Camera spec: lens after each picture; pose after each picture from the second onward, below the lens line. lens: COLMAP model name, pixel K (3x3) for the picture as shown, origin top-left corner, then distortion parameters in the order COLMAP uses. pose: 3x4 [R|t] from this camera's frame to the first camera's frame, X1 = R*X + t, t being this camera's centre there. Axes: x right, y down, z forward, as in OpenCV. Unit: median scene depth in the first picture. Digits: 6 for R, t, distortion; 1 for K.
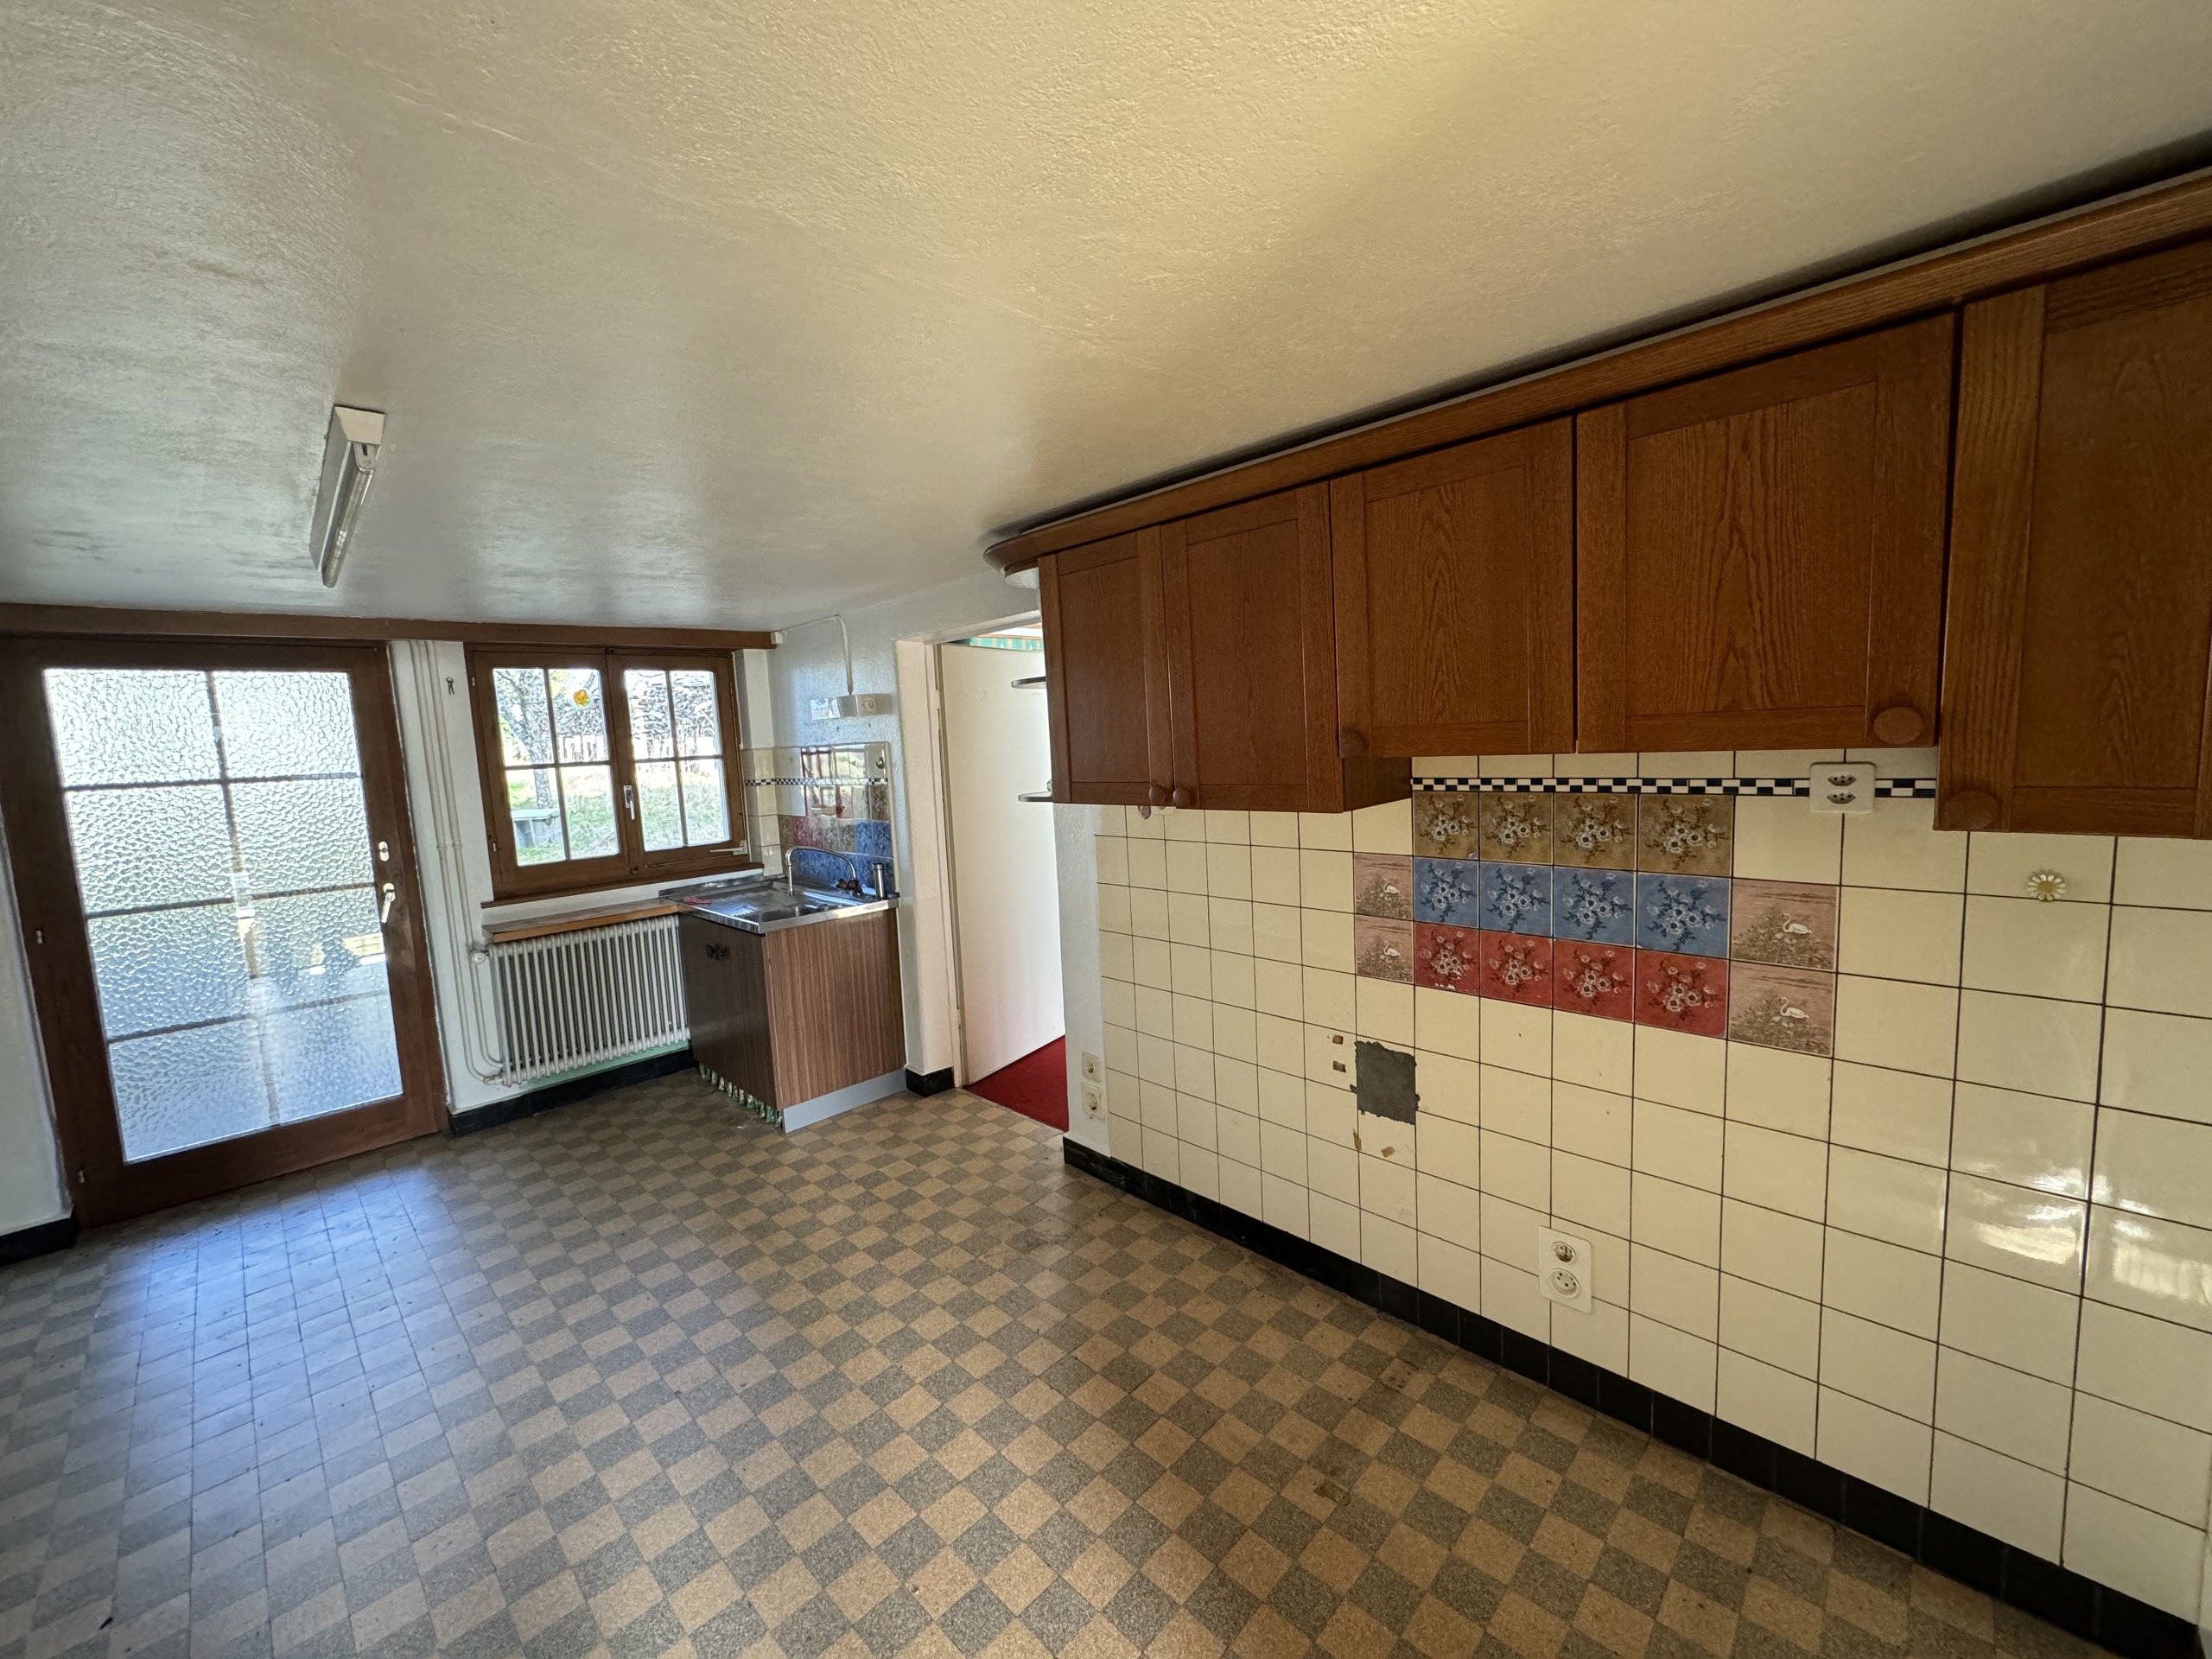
lens RADIAL K [[883.2, 0, 1106.0], [0, 883.2, 829.5], [0, 0, 1]] dist [0.001579, 0.000299]
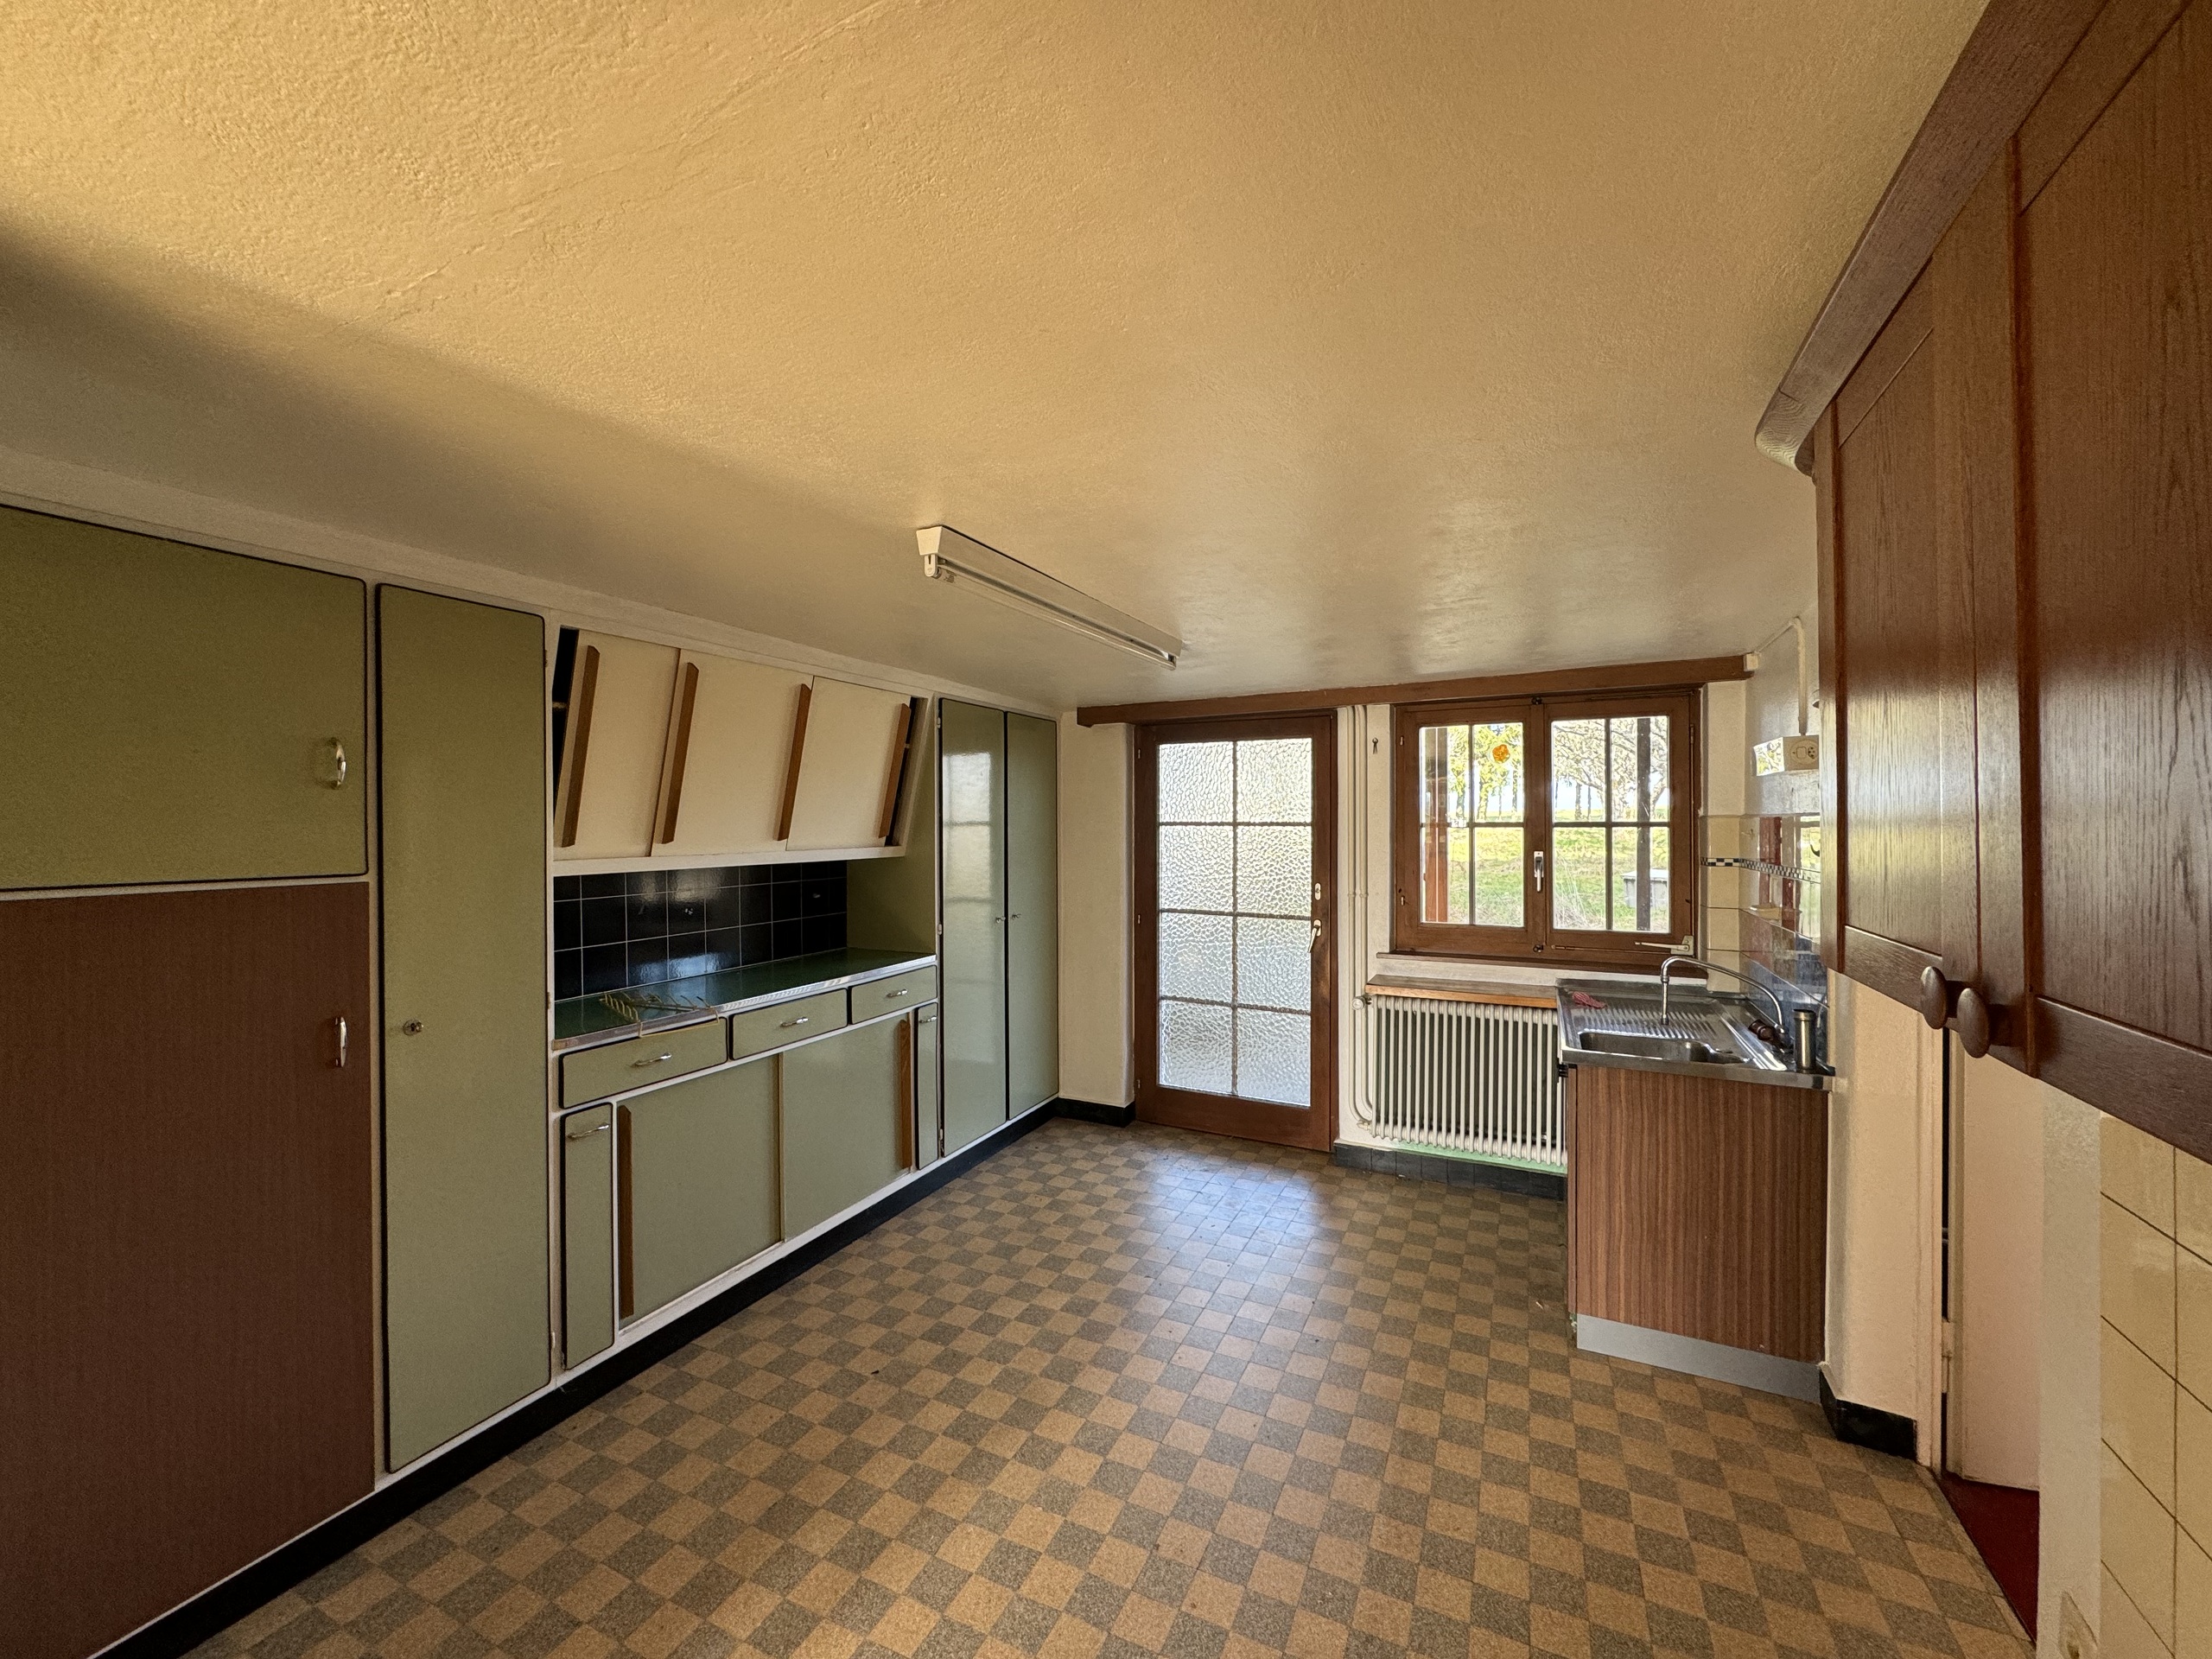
lens RADIAL K [[883.2, 0, 1106.0], [0, 883.2, 829.5], [0, 0, 1]] dist [0.001579, 0.000299]
pose [[0.324987, 0.056448, -0.944032, 0.161648], [-0.115407, 0.993124, 0.019654, -0.043762], [0.938650, 0.102560, 0.329267, 0.343038]]
